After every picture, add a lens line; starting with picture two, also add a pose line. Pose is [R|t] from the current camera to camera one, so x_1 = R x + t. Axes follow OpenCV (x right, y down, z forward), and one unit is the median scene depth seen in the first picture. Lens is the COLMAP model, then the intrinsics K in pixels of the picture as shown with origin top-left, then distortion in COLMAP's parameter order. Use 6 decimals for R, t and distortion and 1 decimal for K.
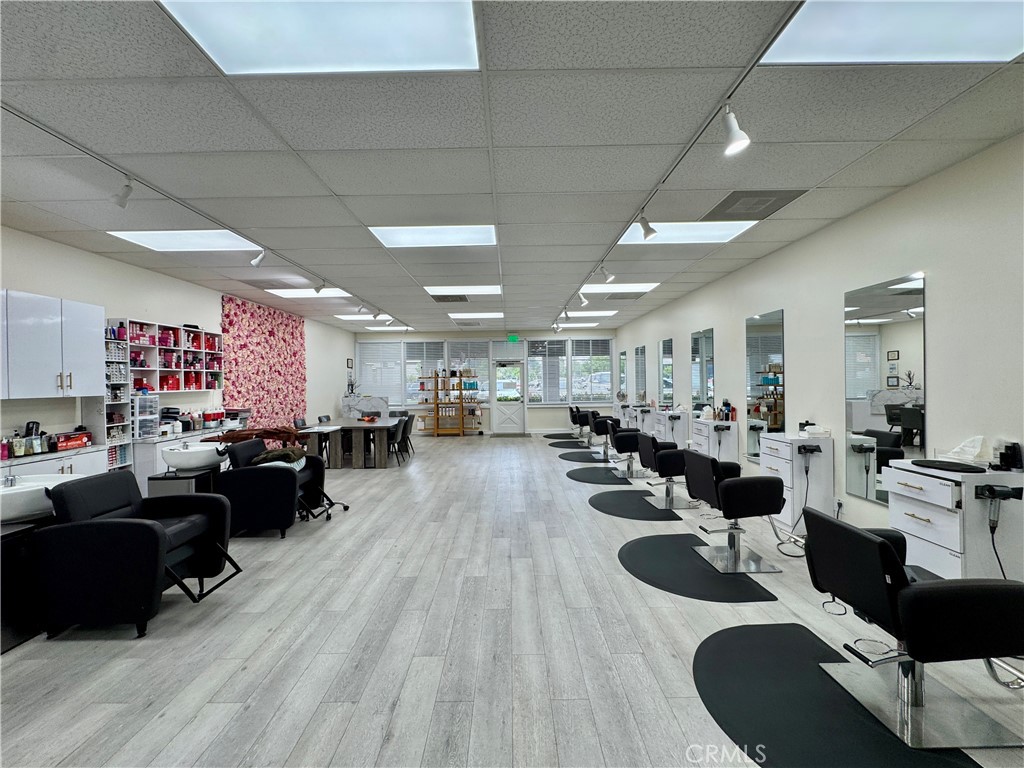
lens RADIAL K [[407.1, 0, 509.6], [0, 407.1, 384.3], [0, 0, 1]] dist [-0.002995, 0.000474]
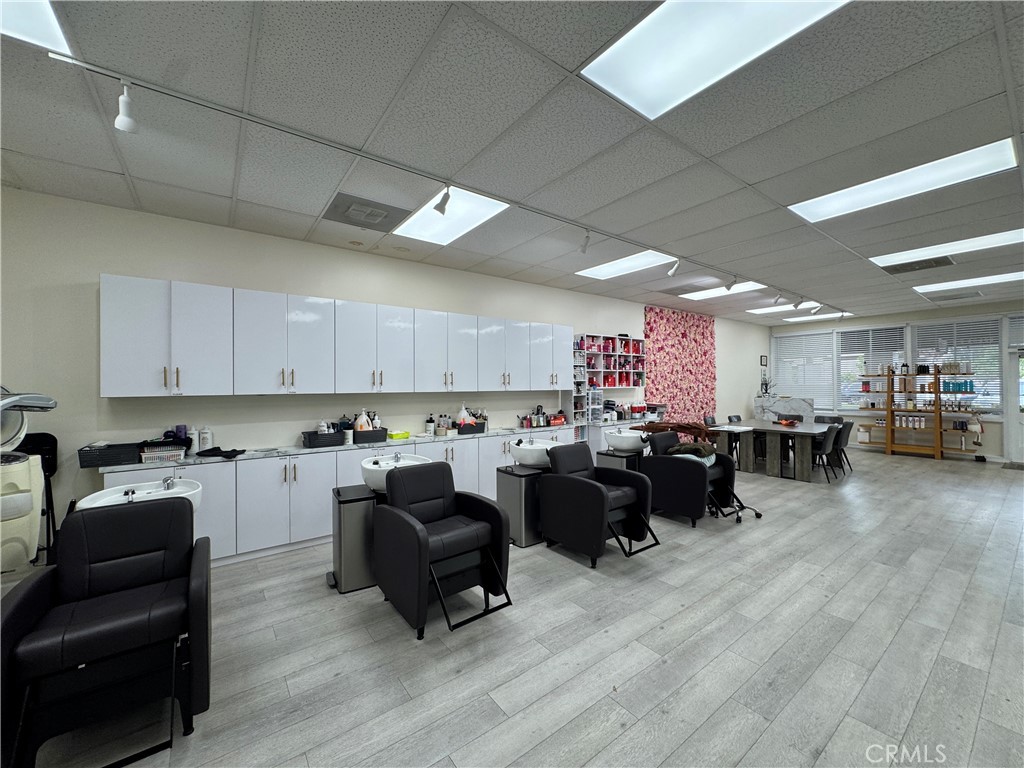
lens RADIAL K [[407.1, 0, 508.9], [0, 407.1, 382.3], [0, 0, 1]] dist [-0.002995, 0.000474]
pose [[0.595168, 0.006038, -0.803578, 0.005821], [-0.008031, 0.999967, 0.001565, 0.001450], [0.803561, 0.005522, 0.595197, -0.019457]]
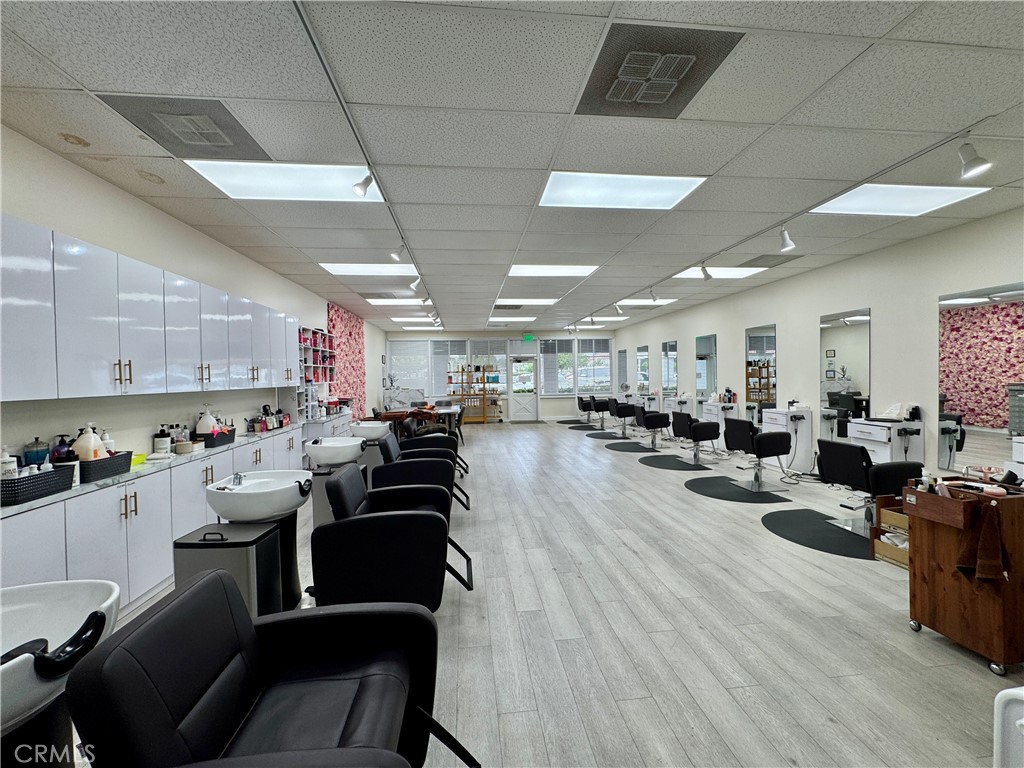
lens RADIAL K [[407.1, 0, 510.7], [0, 407.1, 382.0], [0, 0, 1]] dist [-0.002995, 0.000474]
pose [[0.994308, -0.005264, 0.106414, -0.412210], [0.004533, 0.999964, 0.007110, 0.008286], [-0.106448, -0.006587, 0.994296, -0.334484]]
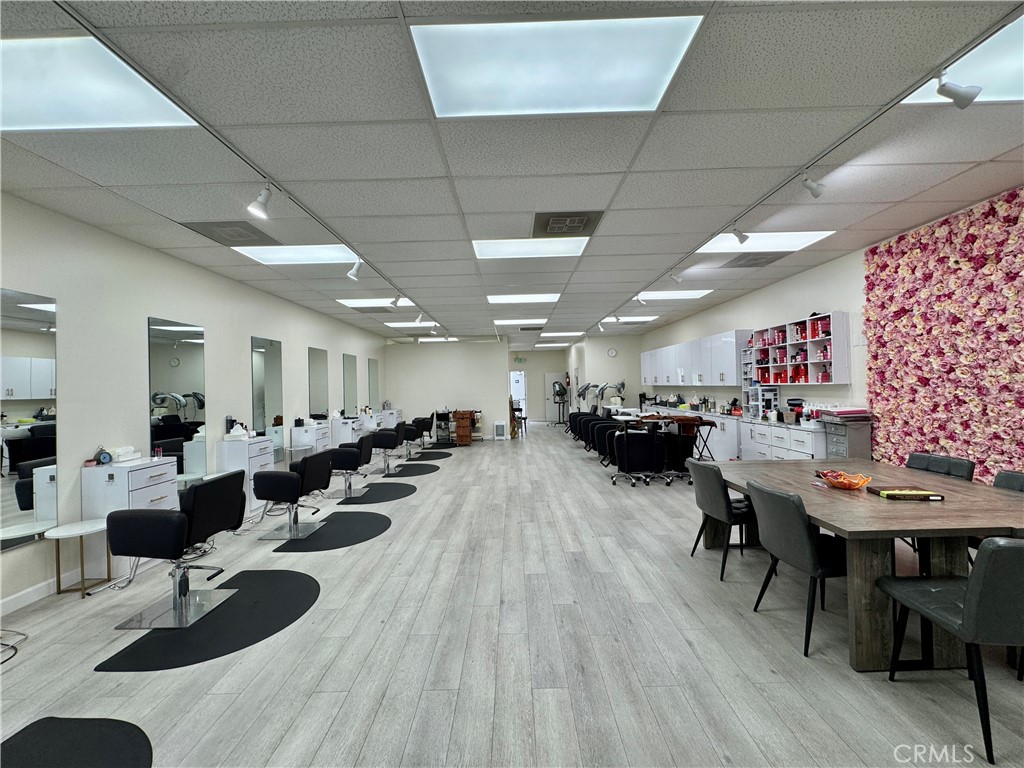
lens RADIAL K [[407.1, 0, 510.4], [0, 407.1, 382.8], [0, 0, 1]] dist [-0.002995, 0.000474]
pose [[-0.999336, 0.032455, 0.016557, -0.120094], [0.032477, 0.999472, 0.001079, -0.013629], [-0.016514, 0.001616, -0.999862, 2.622699]]
